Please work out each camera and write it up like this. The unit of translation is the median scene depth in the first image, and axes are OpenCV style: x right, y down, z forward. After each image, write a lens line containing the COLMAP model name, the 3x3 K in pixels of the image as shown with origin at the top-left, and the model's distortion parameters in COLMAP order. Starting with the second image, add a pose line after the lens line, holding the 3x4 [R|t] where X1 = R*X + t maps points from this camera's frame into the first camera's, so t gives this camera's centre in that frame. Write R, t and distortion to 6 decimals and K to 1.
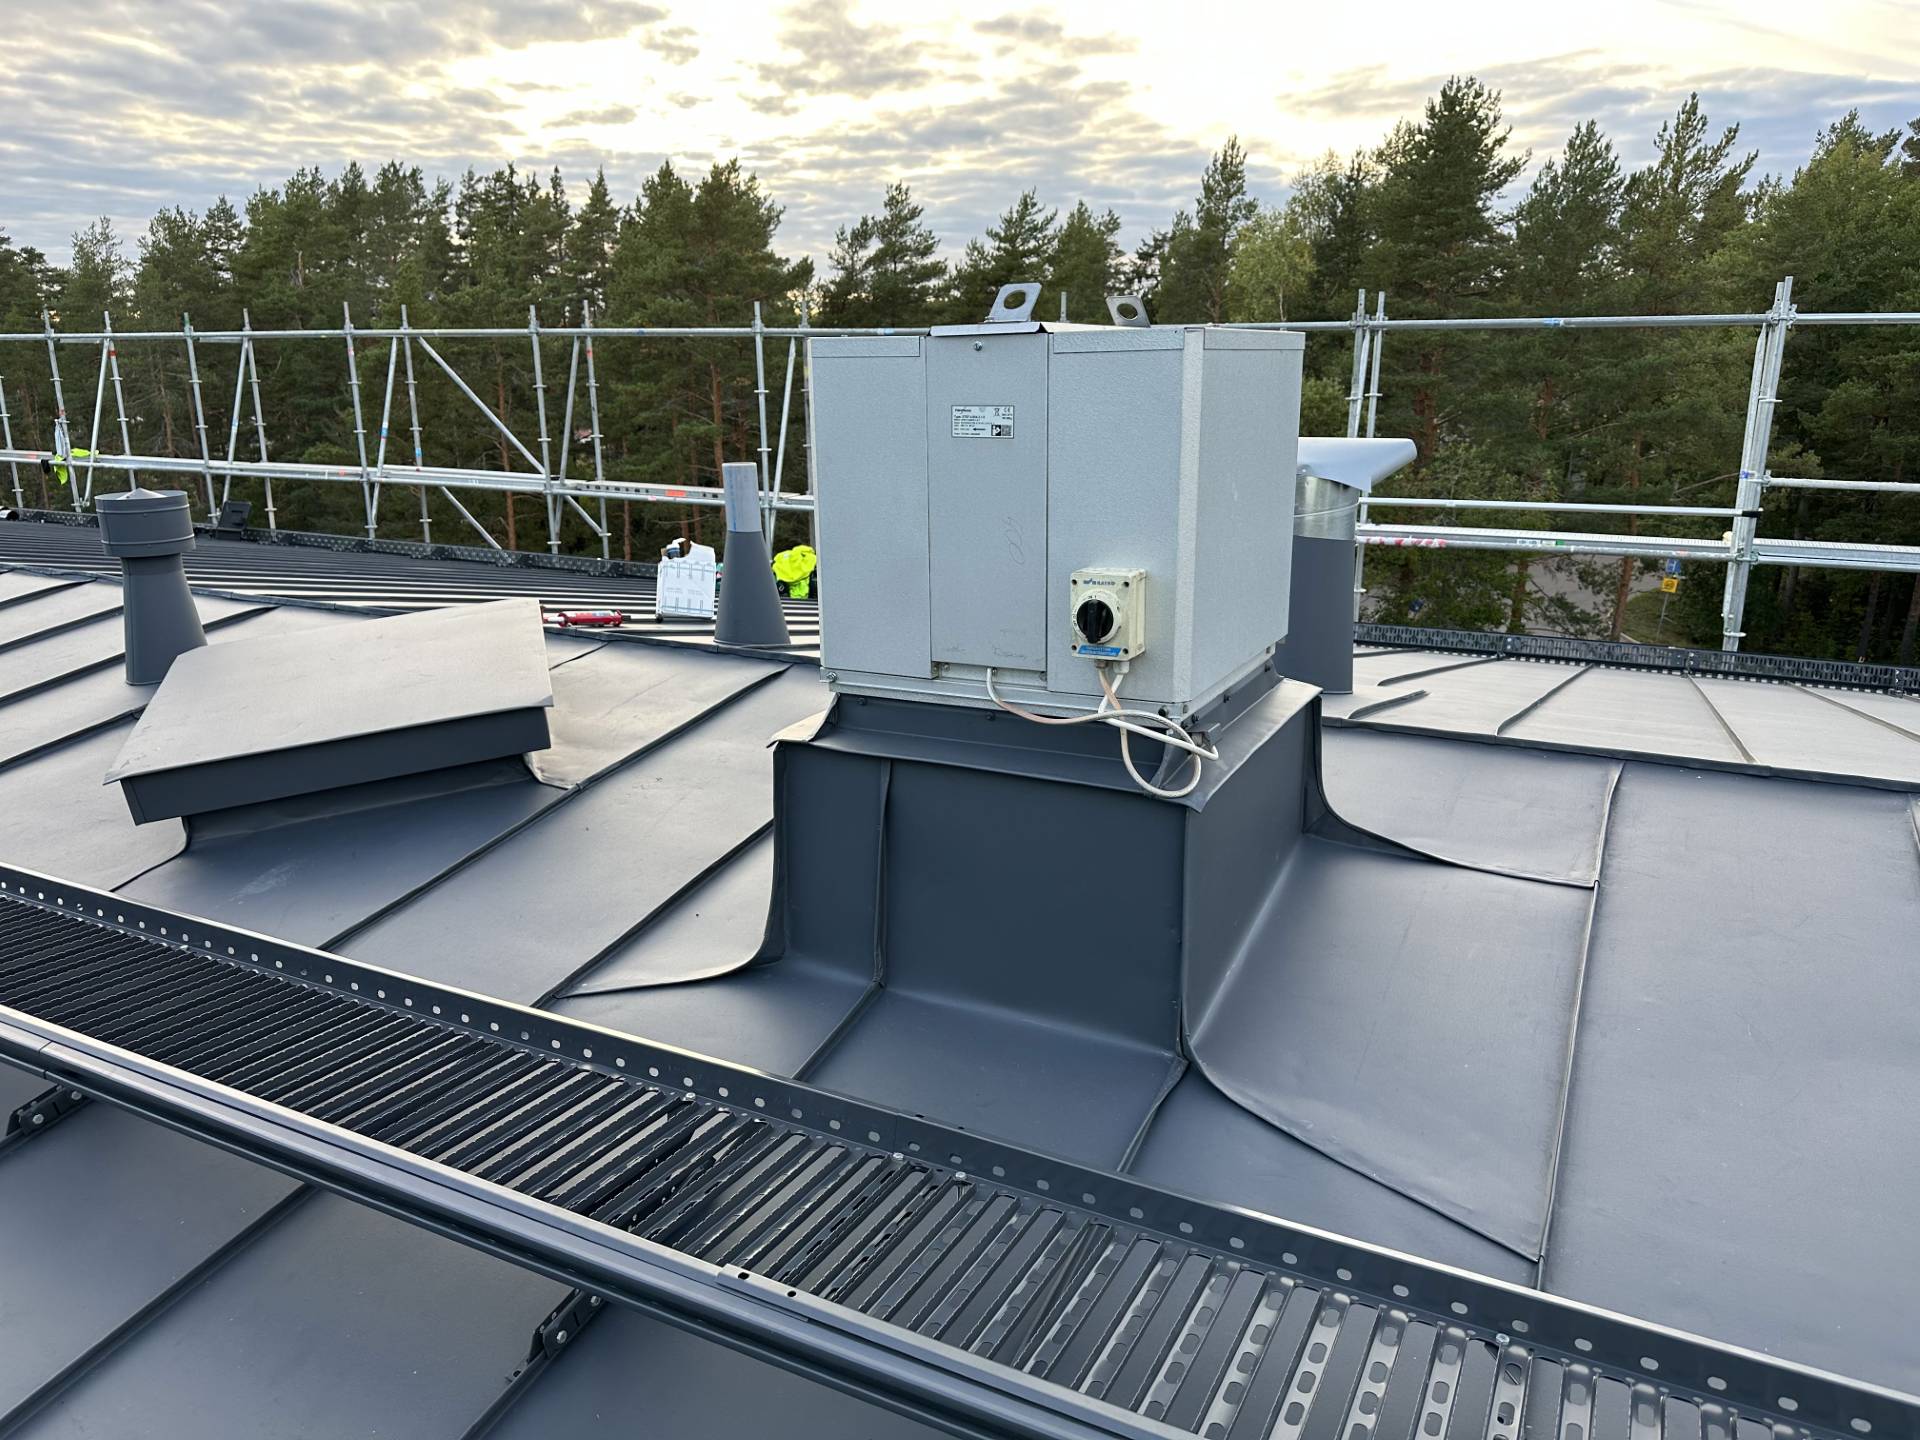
lens RADIAL K [[1350.1, 0, 960.0], [0, 1350.1, 720.0], [0, 0, 1]] dist [0.002811, 0.001678]
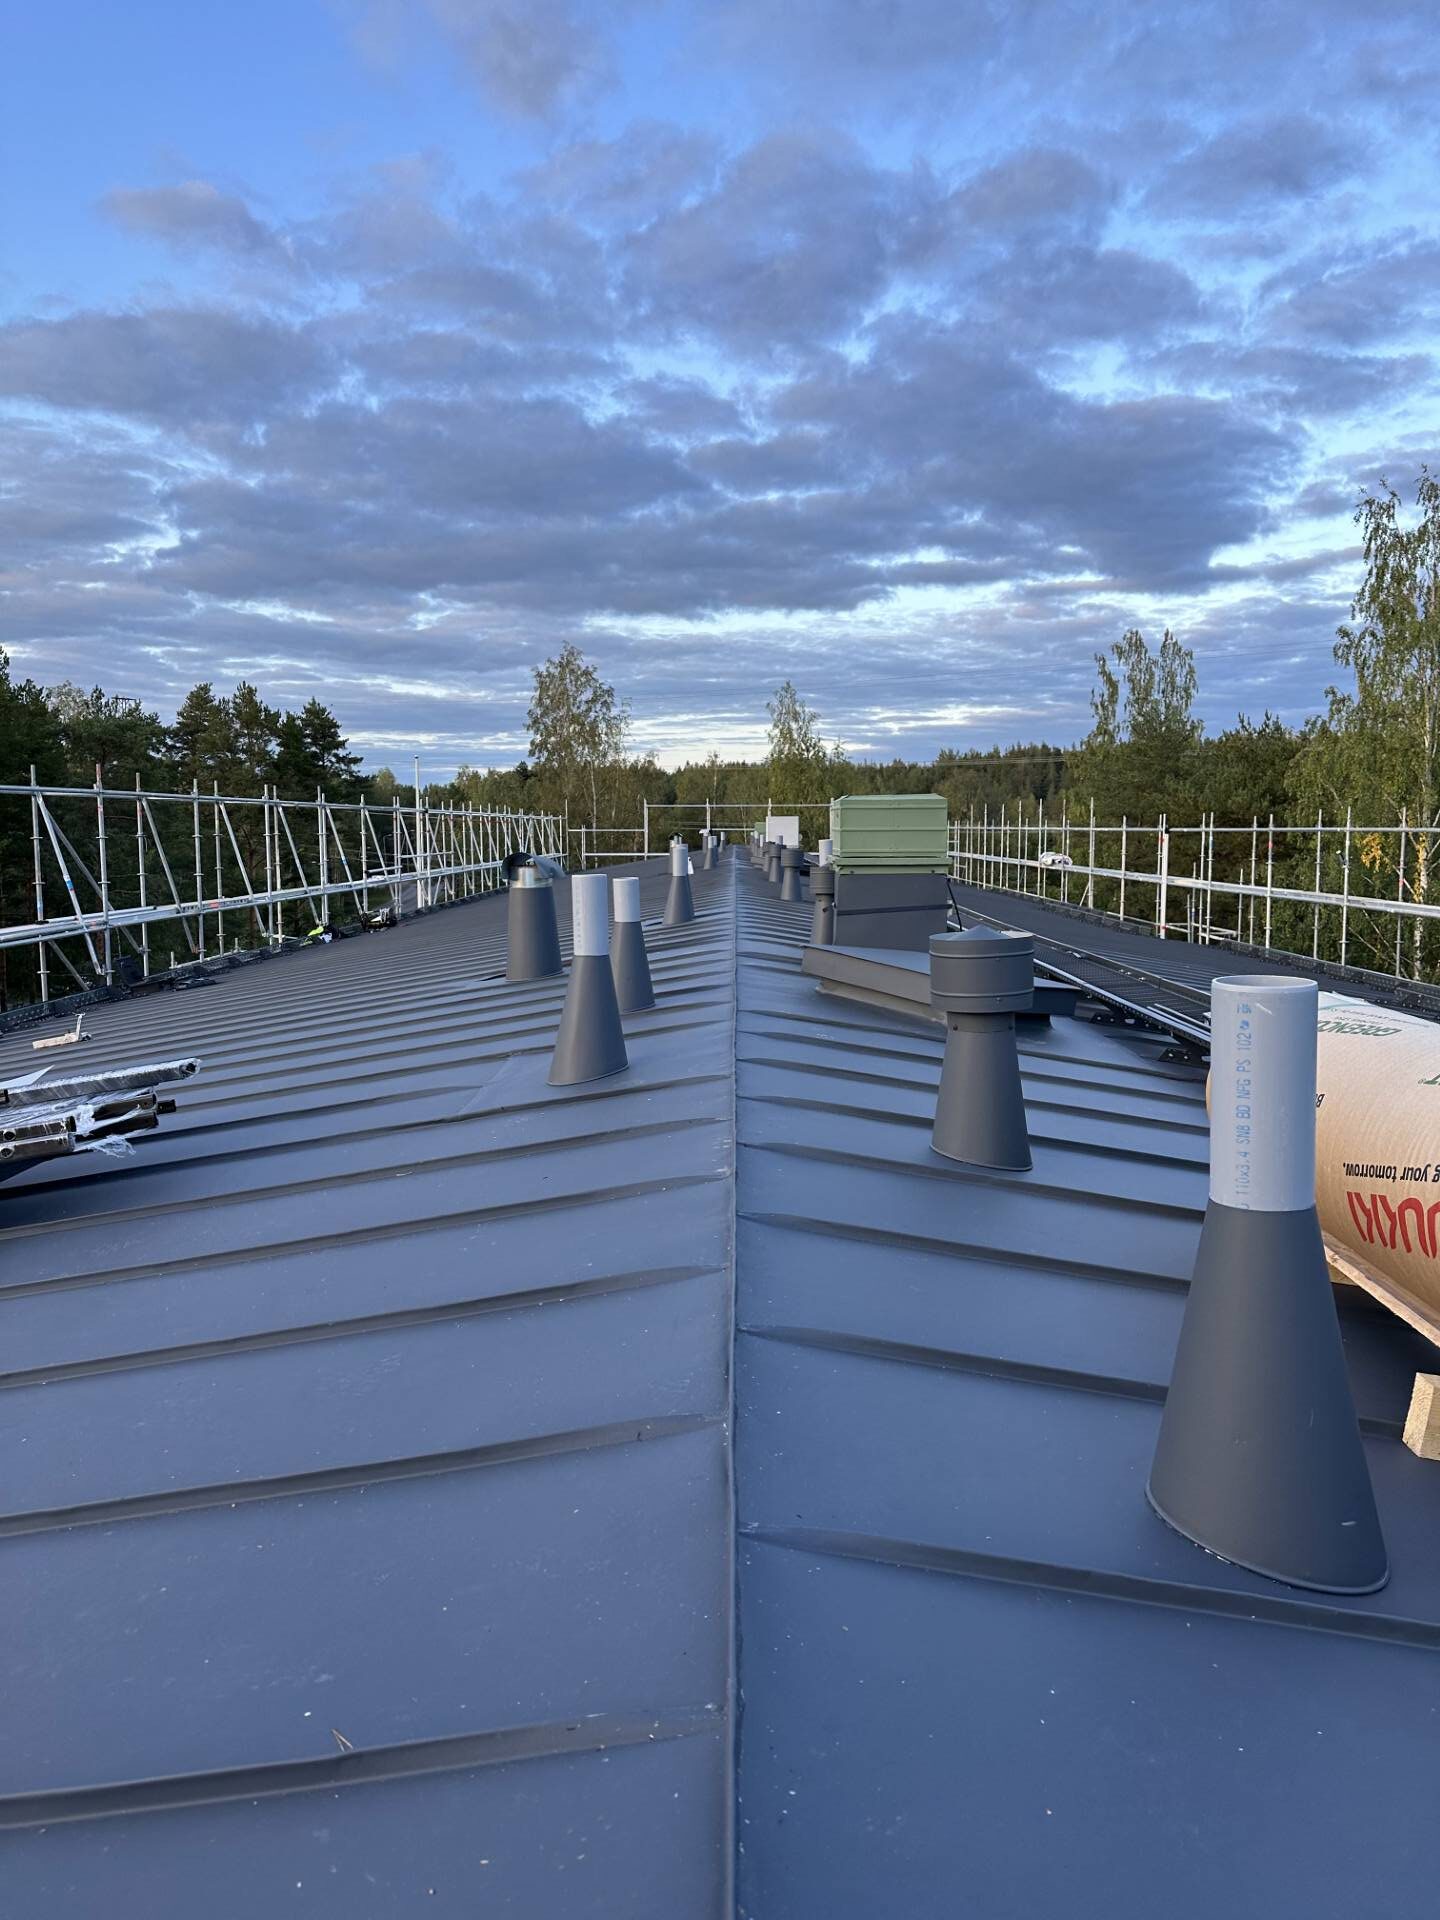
lens RADIAL K [[1350.1, 0, 720.0], [0, 1350.1, 960.0], [0, 0, 1]] dist [0.002811, 0.001678]
pose [[-0.142483, -0.099963, 0.984737, -1.684602], [0.254727, 0.957673, 0.134073, -0.179780], [-0.956458, 0.269942, -0.110989, 0.698060]]
